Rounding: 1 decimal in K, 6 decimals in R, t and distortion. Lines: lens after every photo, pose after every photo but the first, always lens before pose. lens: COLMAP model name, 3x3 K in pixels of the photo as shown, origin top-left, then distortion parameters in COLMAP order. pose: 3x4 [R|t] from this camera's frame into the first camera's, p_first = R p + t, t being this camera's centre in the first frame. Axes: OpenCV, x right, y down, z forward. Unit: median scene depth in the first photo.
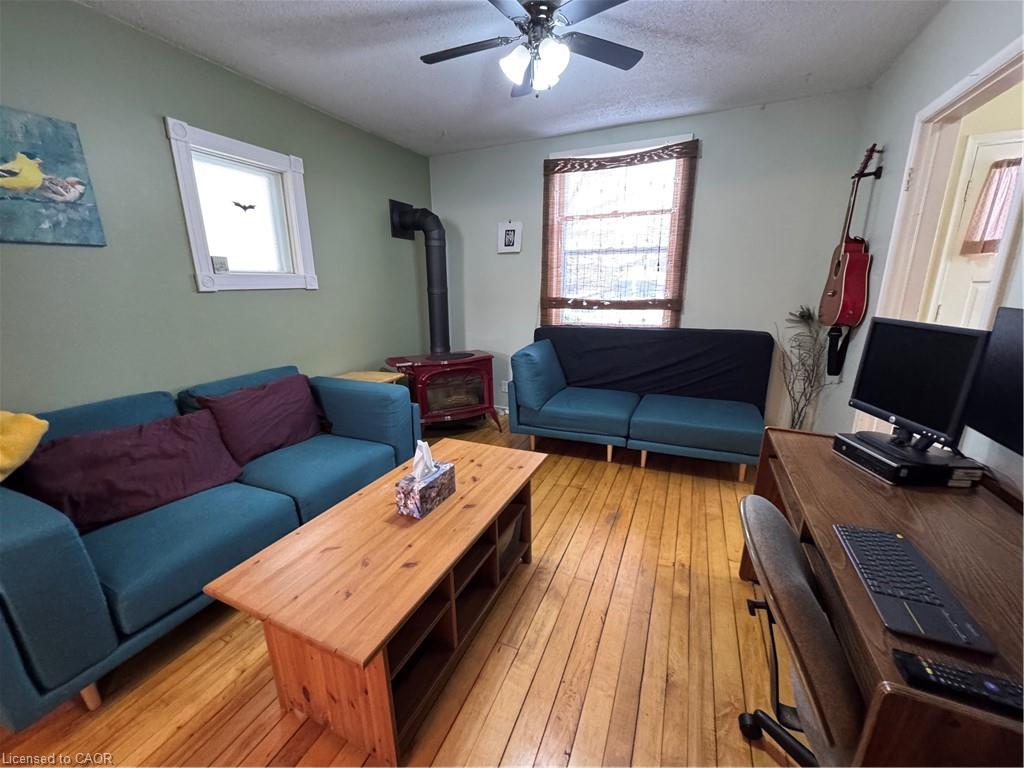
lens RADIAL K [[407.9, 0, 512.6], [0, 407.9, 384.6], [0, 0, 1]] dist [-0.002975, 0.000421]
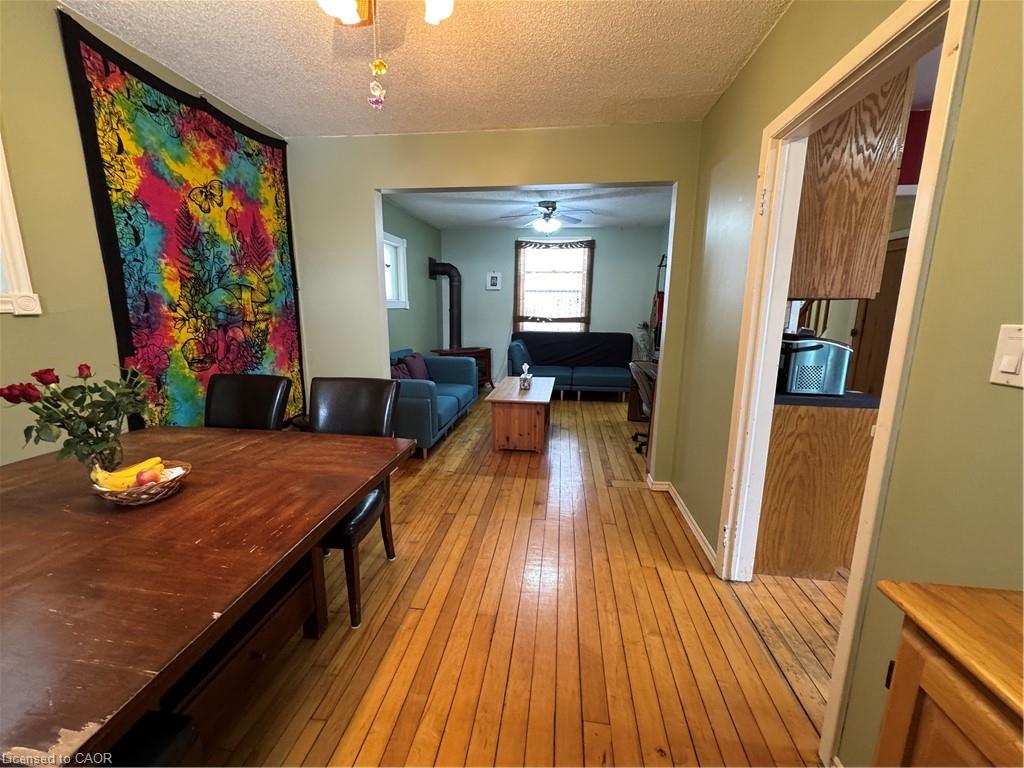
lens RADIAL K [[407.9, 0, 509.0], [0, 407.9, 383.1], [0, 0, 1]] dist [-0.002975, 0.000421]
pose [[0.961633, -0.032232, 0.272438, -0.504297], [0.047742, 0.997583, -0.050495, 0.187616], [-0.270151, 0.061565, 0.960848, -0.760196]]
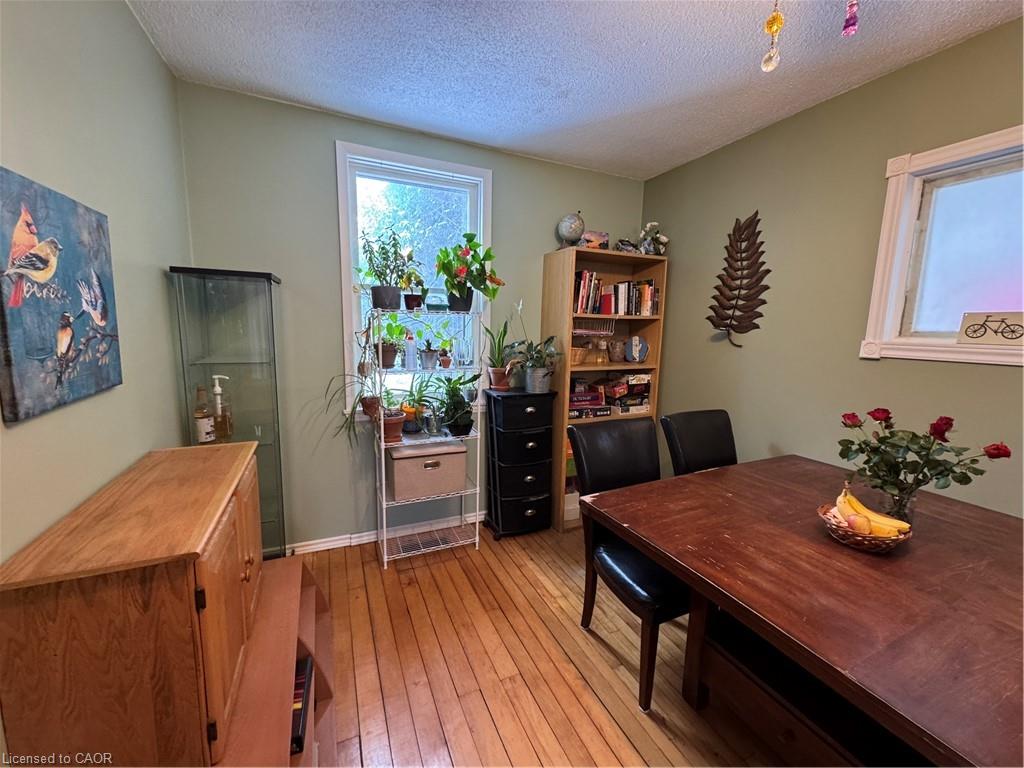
lens RADIAL K [[407.9, 0, 511.3], [0, 407.9, 383.7], [0, 0, 1]] dist [-0.002975, 0.000421]
pose [[-0.668354, 0.101874, -0.736834, -0.238621], [-0.194100, 0.932373, 0.304970, 0.064480], [0.718073, 0.346847, -0.603381, -0.356012]]
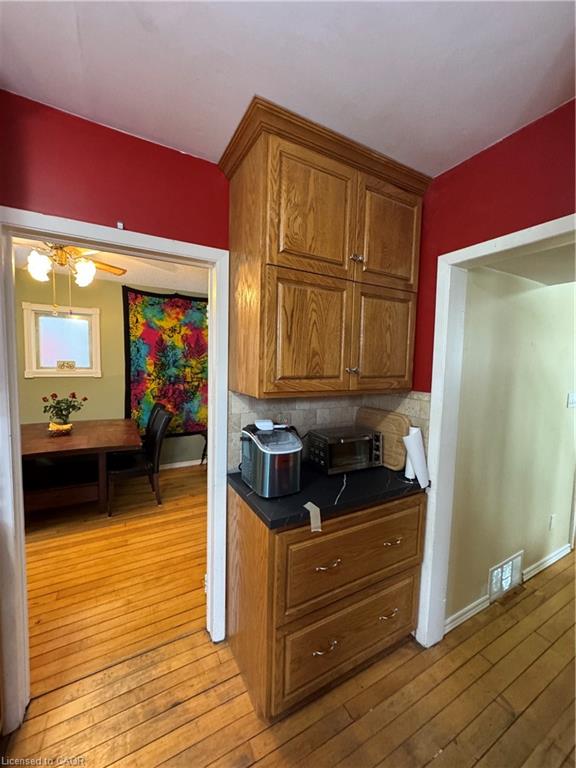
lens RADIAL K [[306.0, 0, 285.8], [0, 306.0, 383.2], [0, 0, 1]] dist [-0.002975, 0.000421]
pose [[0.792925, 0.071333, -0.605129, 0.373353], [-0.177231, 0.977185, -0.117042, 0.090682], [0.582974, 0.200054, 0.787477, -0.665012]]
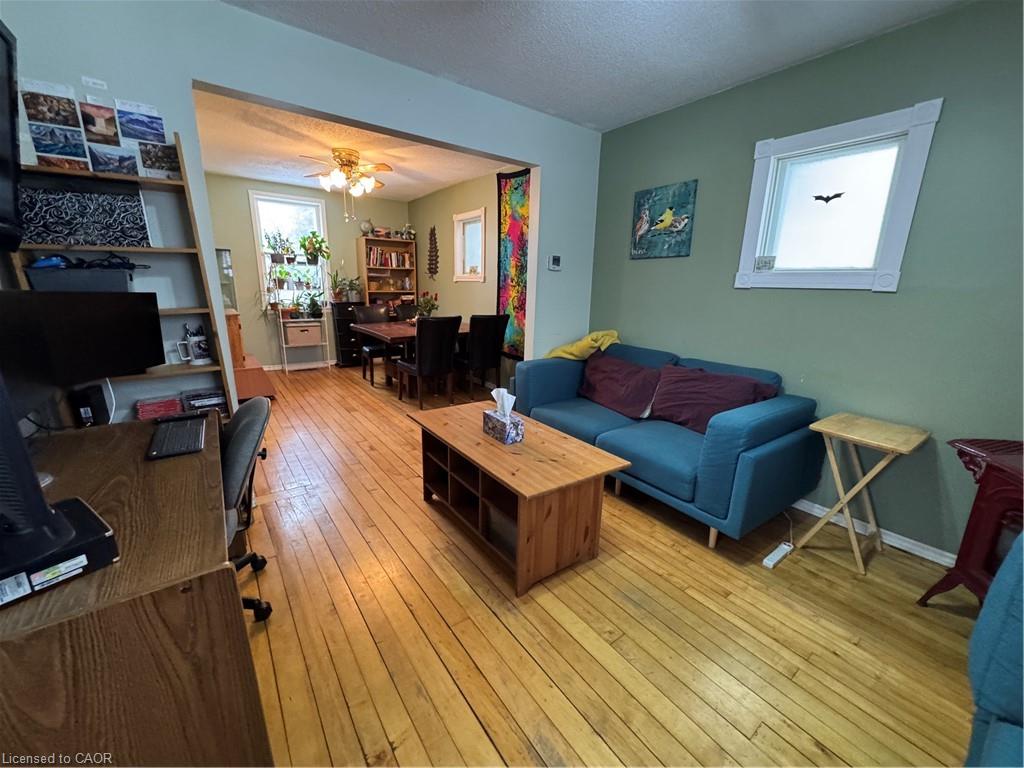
lens RADIAL K [[407.9, 0, 512.0], [0, 407.9, 382.2], [0, 0, 1]] dist [-0.002975, 0.000421]
pose [[-0.500549, 0.203617, -0.841422, 0.398559], [-0.225486, 0.907734, 0.353802, -0.164839], [0.835827, 0.366824, -0.408452, 0.682336]]
